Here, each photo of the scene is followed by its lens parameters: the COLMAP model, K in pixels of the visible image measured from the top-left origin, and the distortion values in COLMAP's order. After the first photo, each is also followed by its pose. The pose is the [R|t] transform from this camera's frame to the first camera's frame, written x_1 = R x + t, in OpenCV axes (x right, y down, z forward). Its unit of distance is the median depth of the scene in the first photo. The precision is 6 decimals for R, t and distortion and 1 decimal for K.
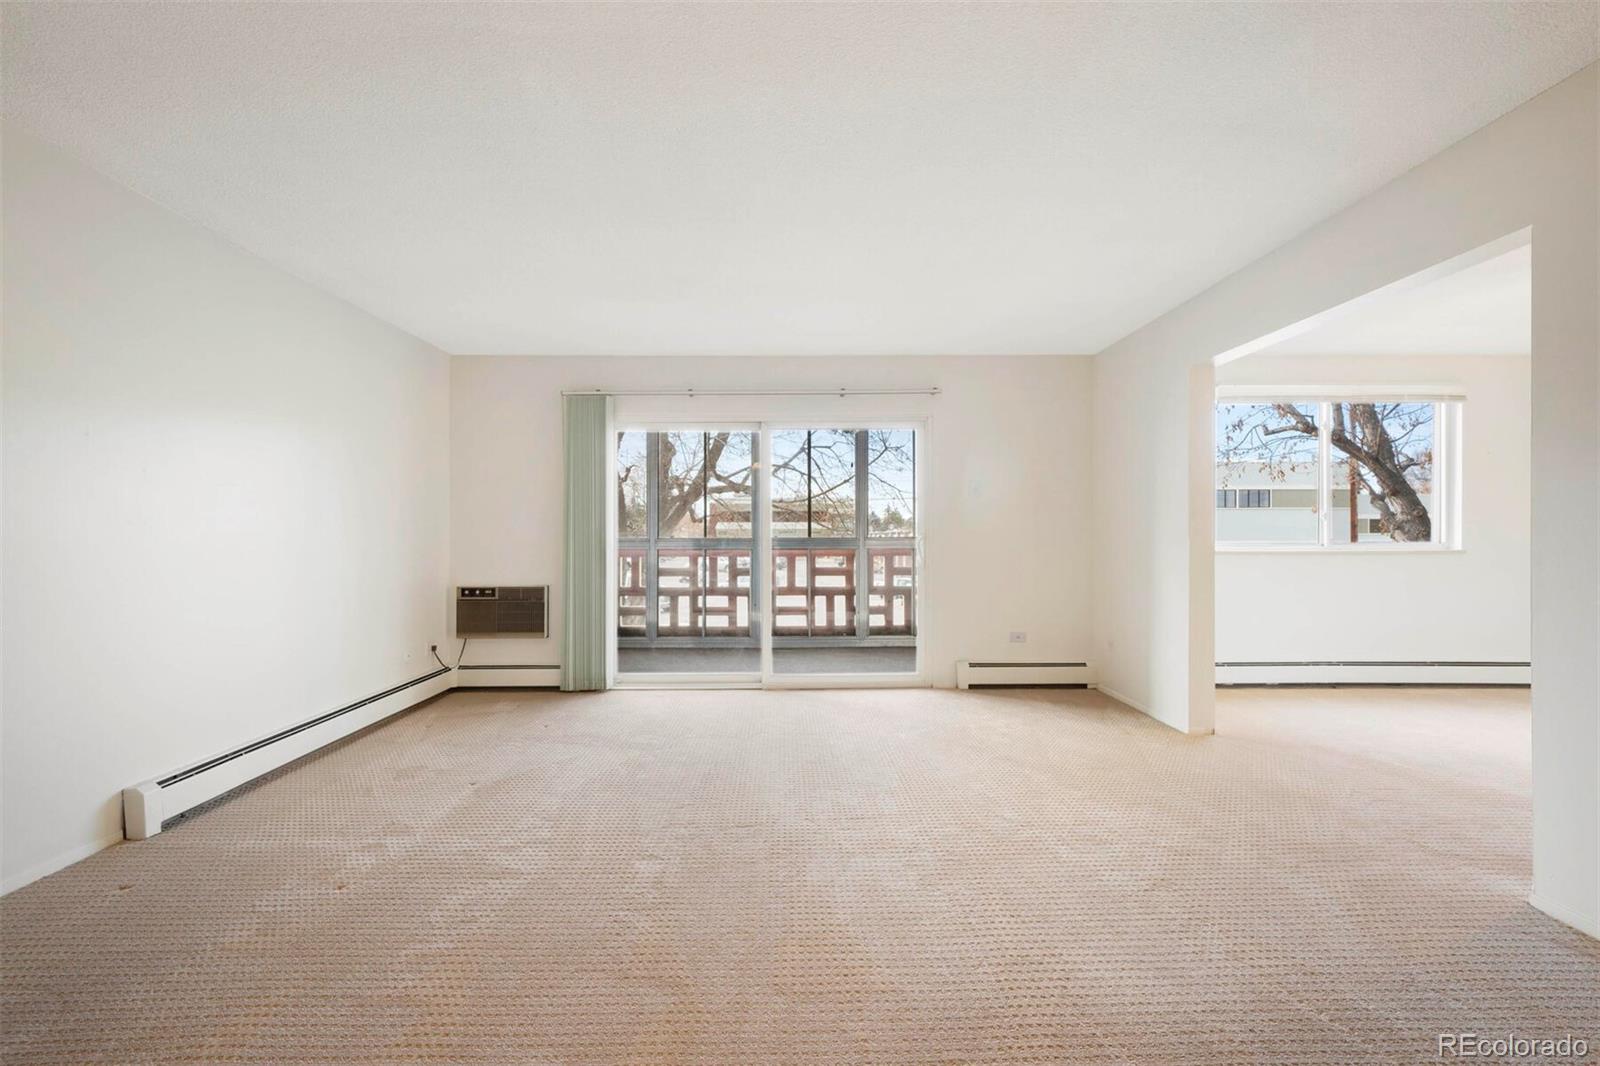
lens RADIAL K [[715.4, 0, 798.4], [0, 715.4, 532.8], [0, 0, 1]] dist [-0.000130, 0.000453]
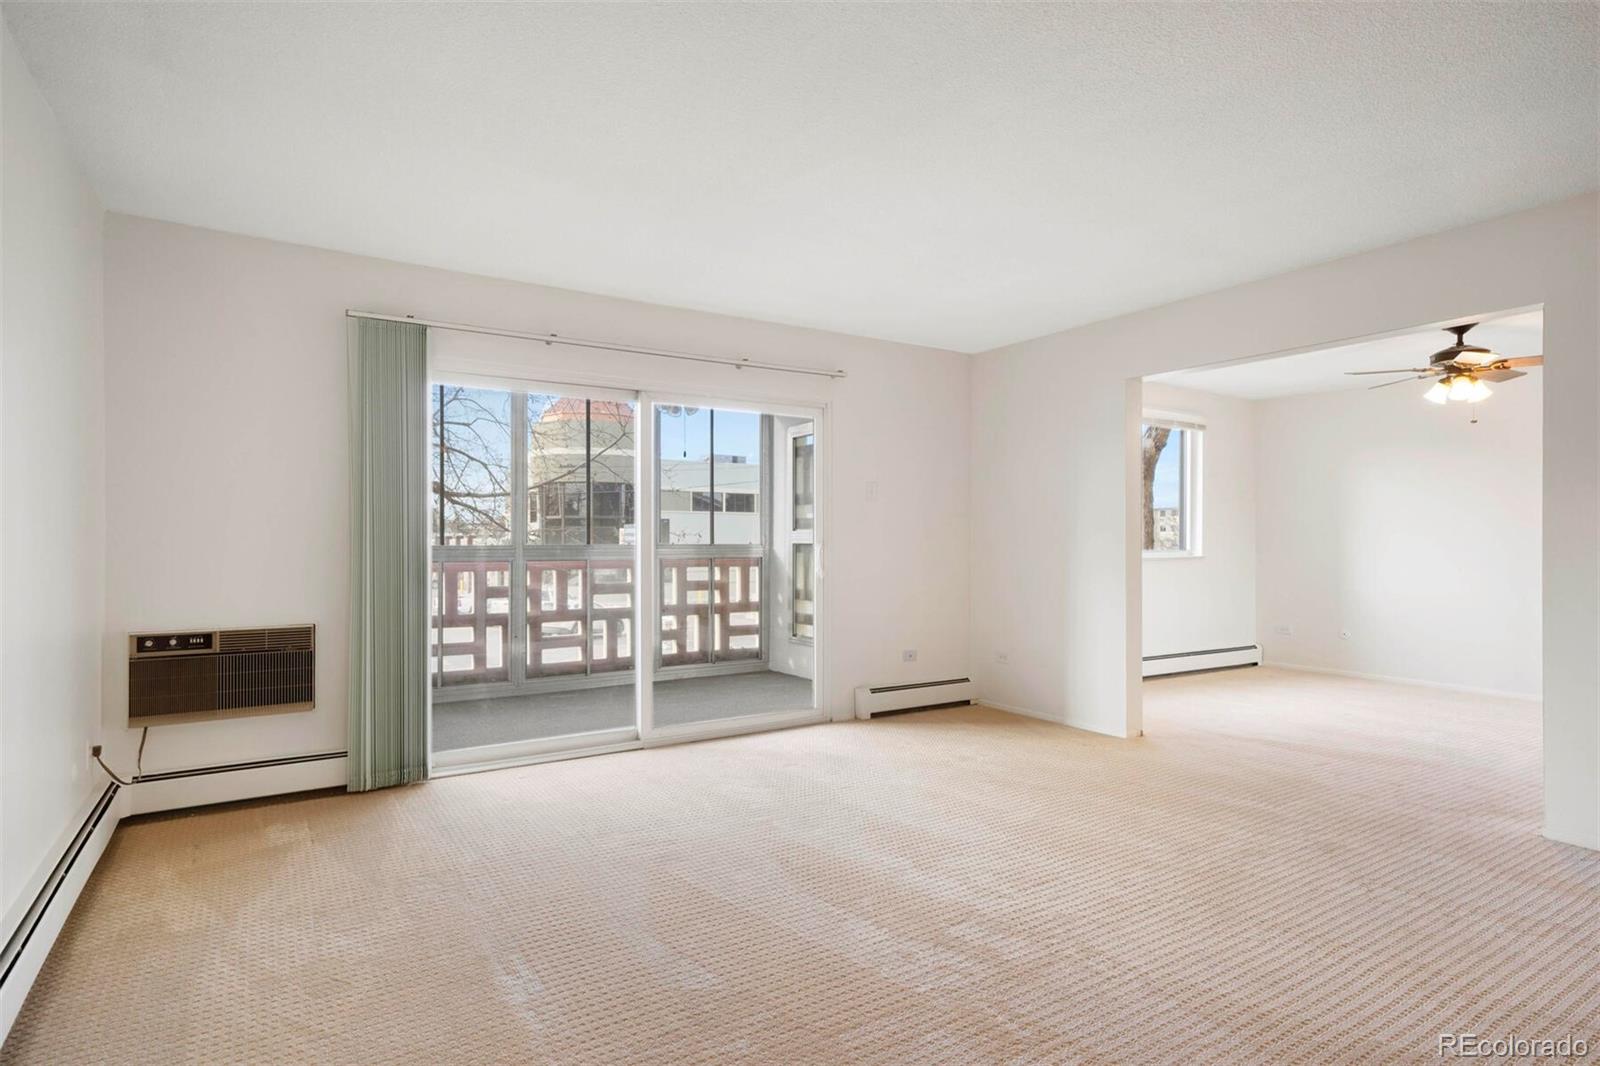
lens RADIAL K [[834.4, 0, 802.5], [0, 834.4, 538.0], [0, 0, 1]] dist [0.017515, -0.000373]
pose [[0.854139, 0.004748, 0.520024, -0.363305], [-0.005228, 0.999986, -0.000543, -0.001768], [-0.520019, -0.002255, 0.854152, 0.166390]]
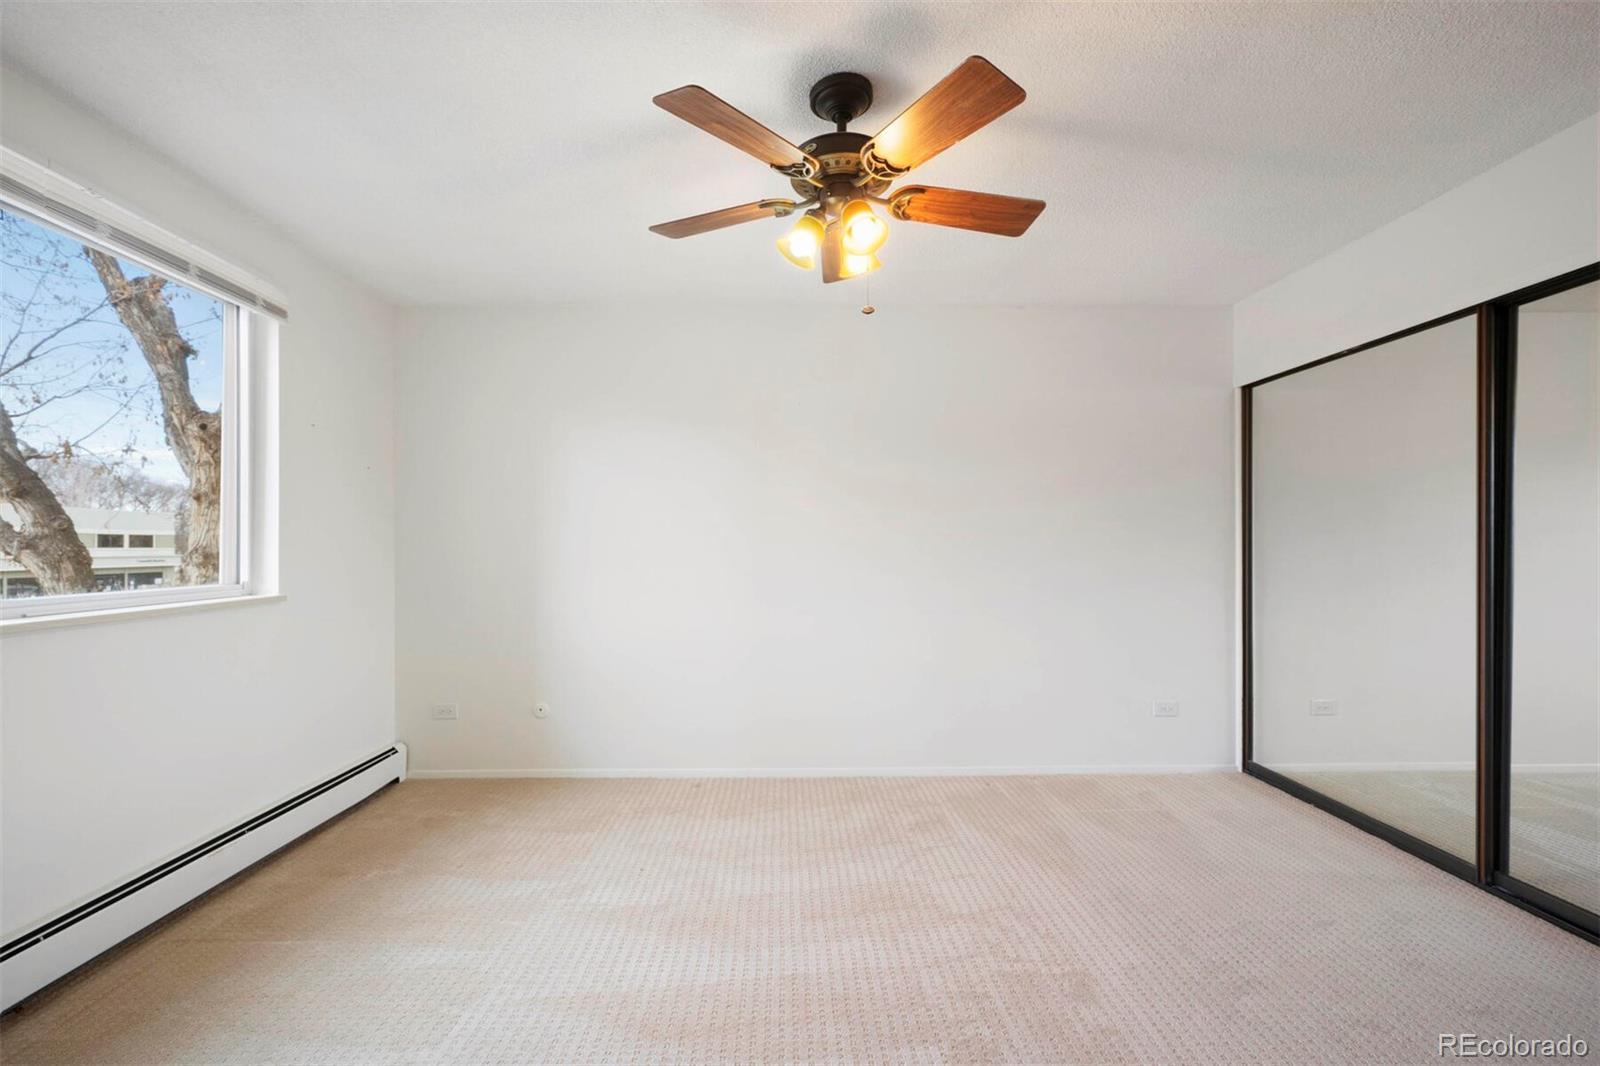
lens RADIAL K [[708.2, 0, 793.7], [0, 708.2, 545.1], [0, 0, 1]] dist [-0.000282, -0.000095]
pose [[0.007666, 0.003143, 0.999966, 0.409808], [0.000062, 0.999995, -0.003144, -0.012988], [-0.999971, 0.000086, 0.007665, 0.625501]]
